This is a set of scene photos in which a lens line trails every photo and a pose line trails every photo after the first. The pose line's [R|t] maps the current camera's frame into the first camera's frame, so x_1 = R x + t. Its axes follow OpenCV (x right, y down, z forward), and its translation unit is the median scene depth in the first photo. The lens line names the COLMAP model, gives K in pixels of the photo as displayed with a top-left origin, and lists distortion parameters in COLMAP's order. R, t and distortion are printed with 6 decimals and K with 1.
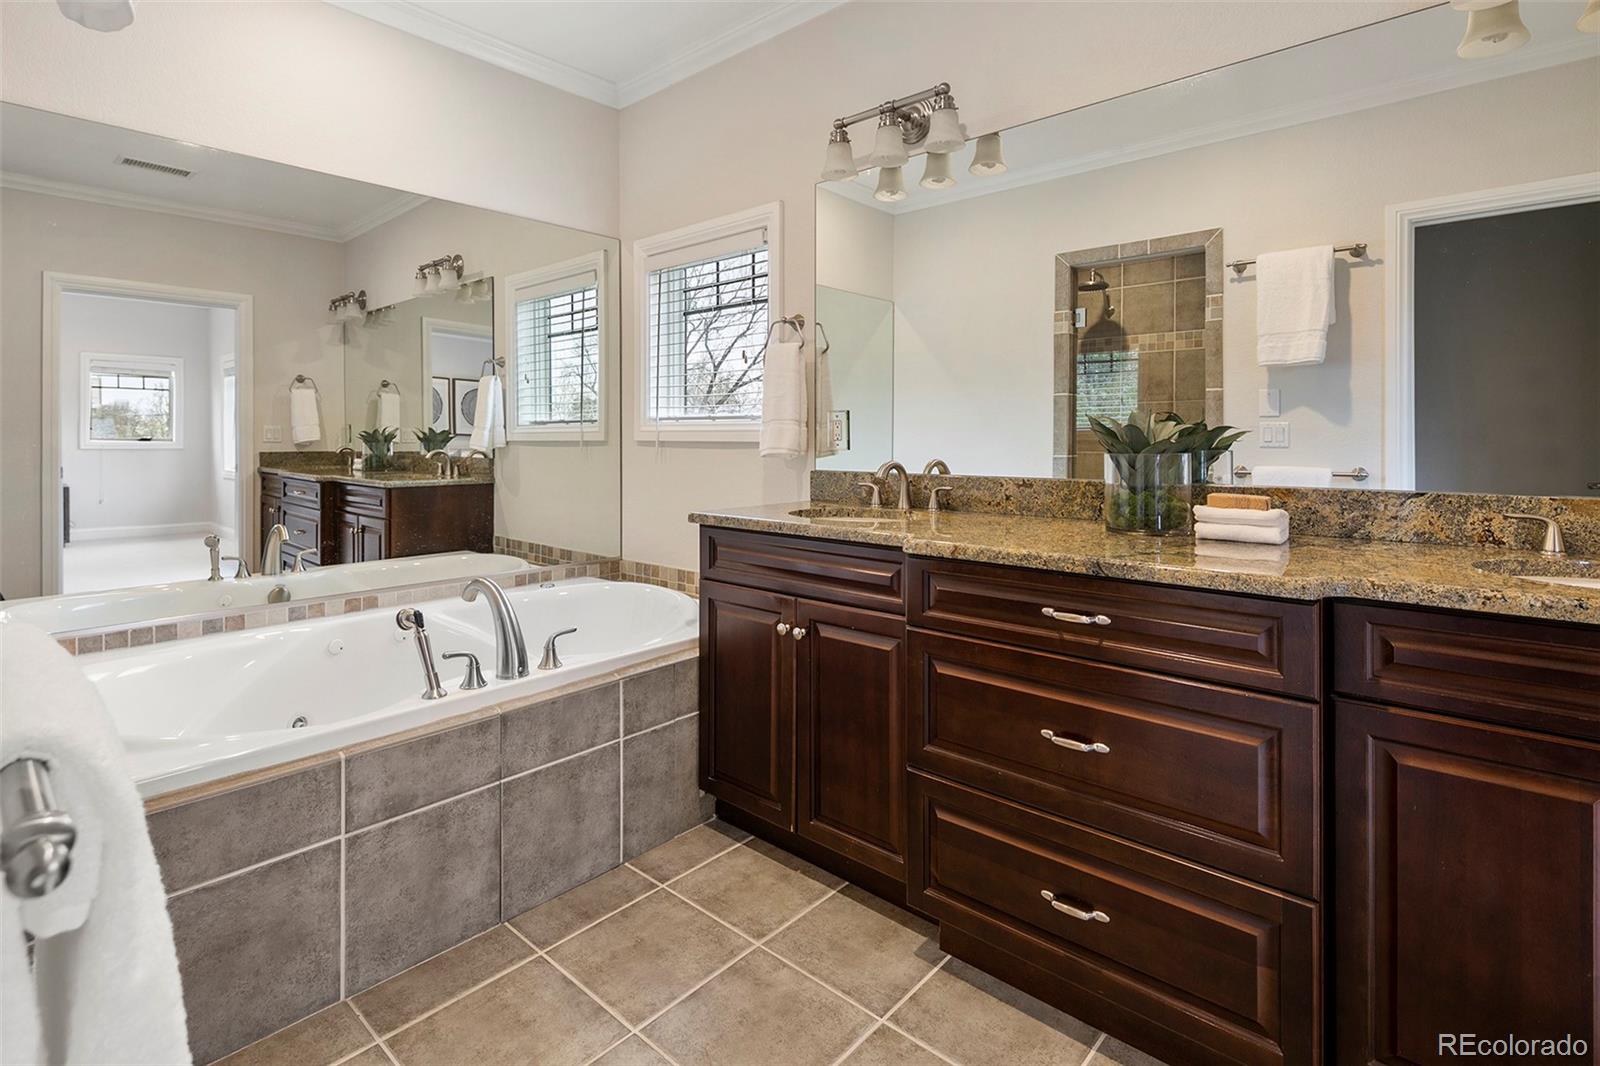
lens RADIAL K [[775.7, 0, 805.8], [0, 775.7, 430.0], [0, 0, 1]] dist [-0.000277, -0.006151]
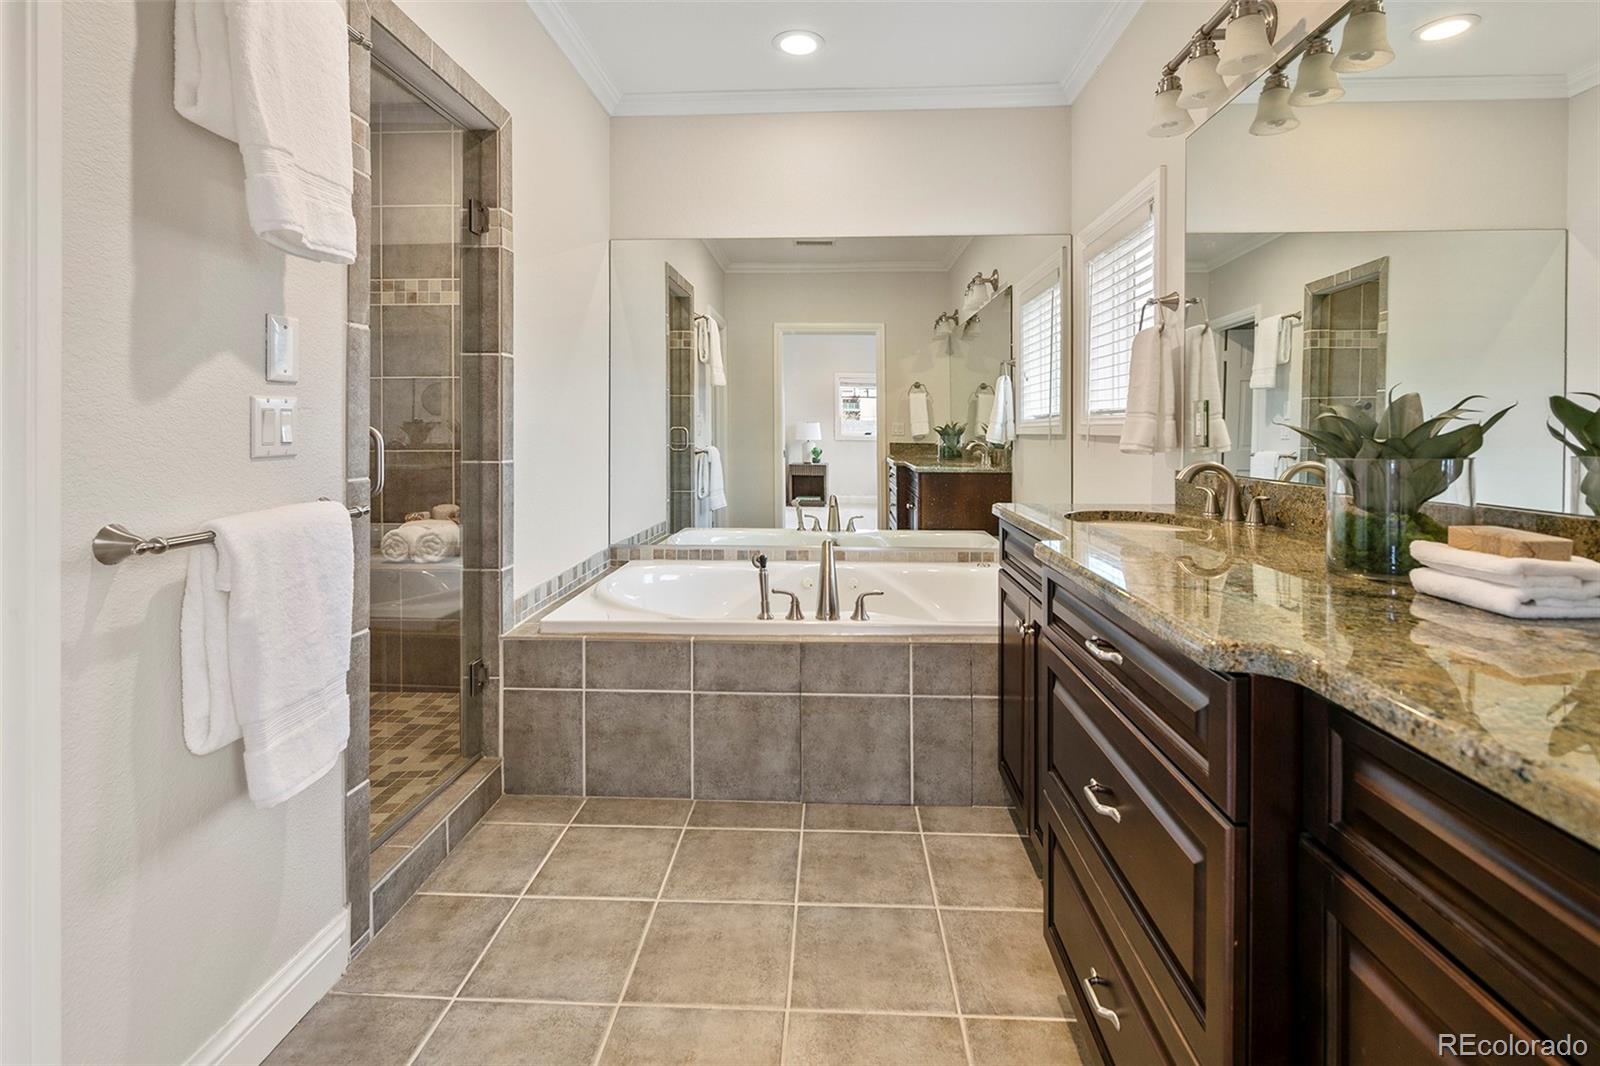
lens RADIAL K [[775.7, 0, 805.8], [0, 775.7, 430.0], [0, 0, 1]] dist [-0.000277, -0.006151]
pose [[0.626428, 0.001659, -0.779477, 0.609419], [0.003288, 0.999983, 0.004771, 0.001277], [0.779472, -0.005551, 0.626412, 0.181099]]
